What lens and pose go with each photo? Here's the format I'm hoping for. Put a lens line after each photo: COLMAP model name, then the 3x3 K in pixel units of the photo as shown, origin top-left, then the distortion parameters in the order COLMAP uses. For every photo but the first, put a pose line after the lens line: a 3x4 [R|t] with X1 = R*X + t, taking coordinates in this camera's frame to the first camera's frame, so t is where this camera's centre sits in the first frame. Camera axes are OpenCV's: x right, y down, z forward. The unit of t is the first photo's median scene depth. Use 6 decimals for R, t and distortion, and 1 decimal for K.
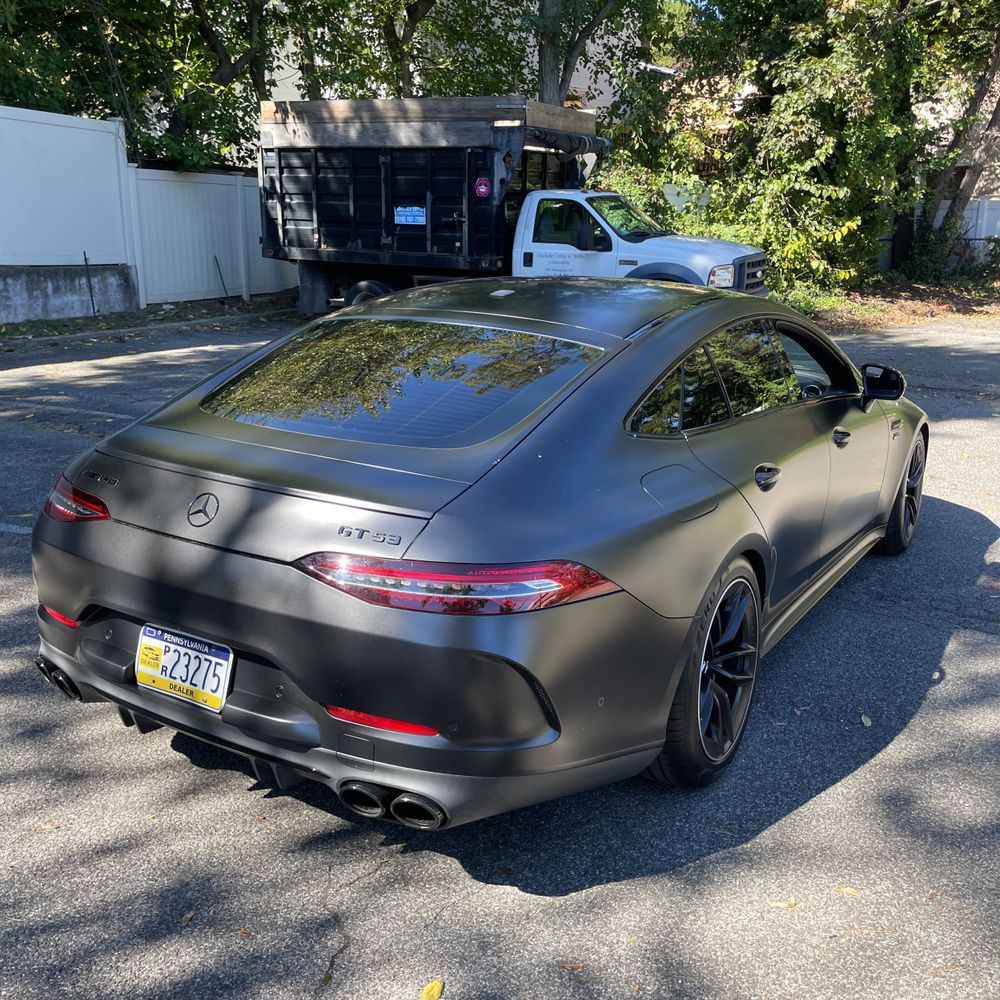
lens RADIAL K [[1012.1, 0, 519.3], [0, 1012.1, 494.4], [0, 0, 1]] dist [0.078485, -0.107213]
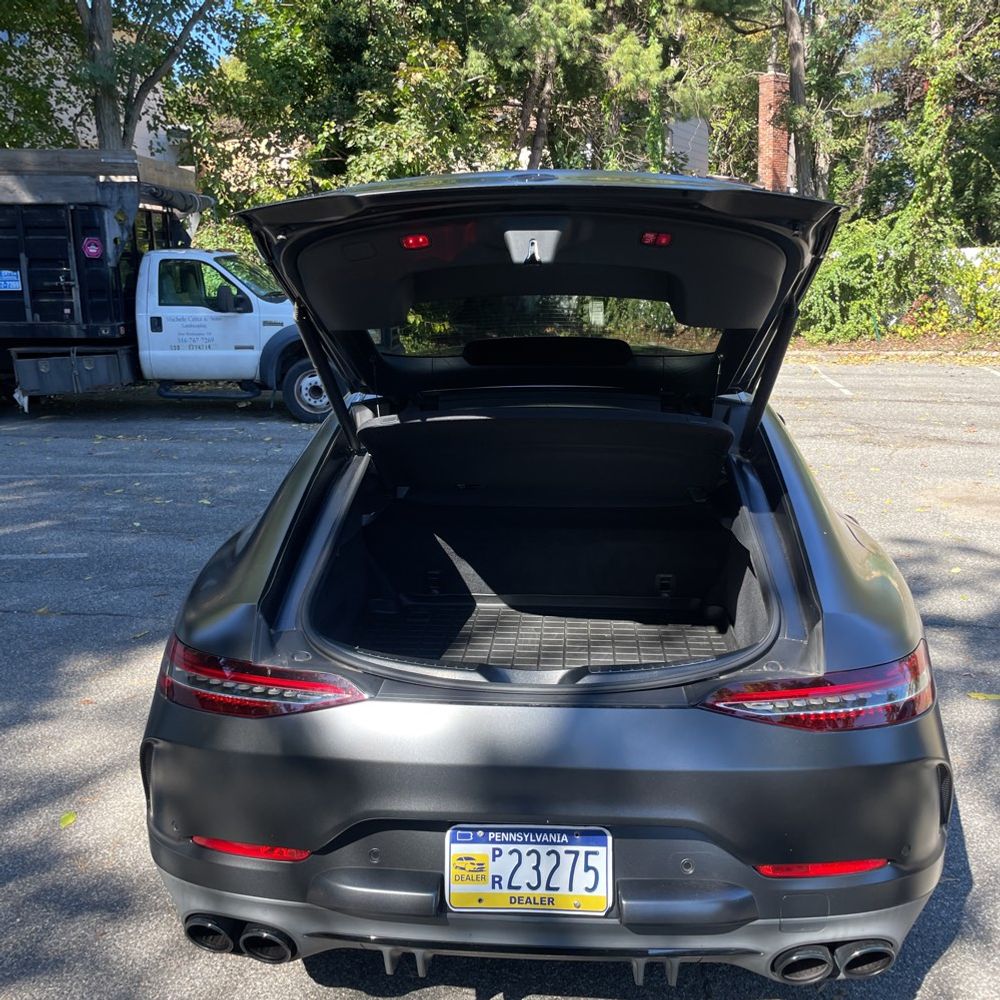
lens RADIAL K [[999.8, 0, 514.3], [0, 999.8, 489.6], [0, 0, 1]] dist [0.077443, -0.104350]
pose [[0.889666, -0.121399, 0.440178, -0.124977], [0.144859, 0.989251, -0.019951, -0.019729], [-0.433024, 0.081514, 0.897689, 0.058594]]
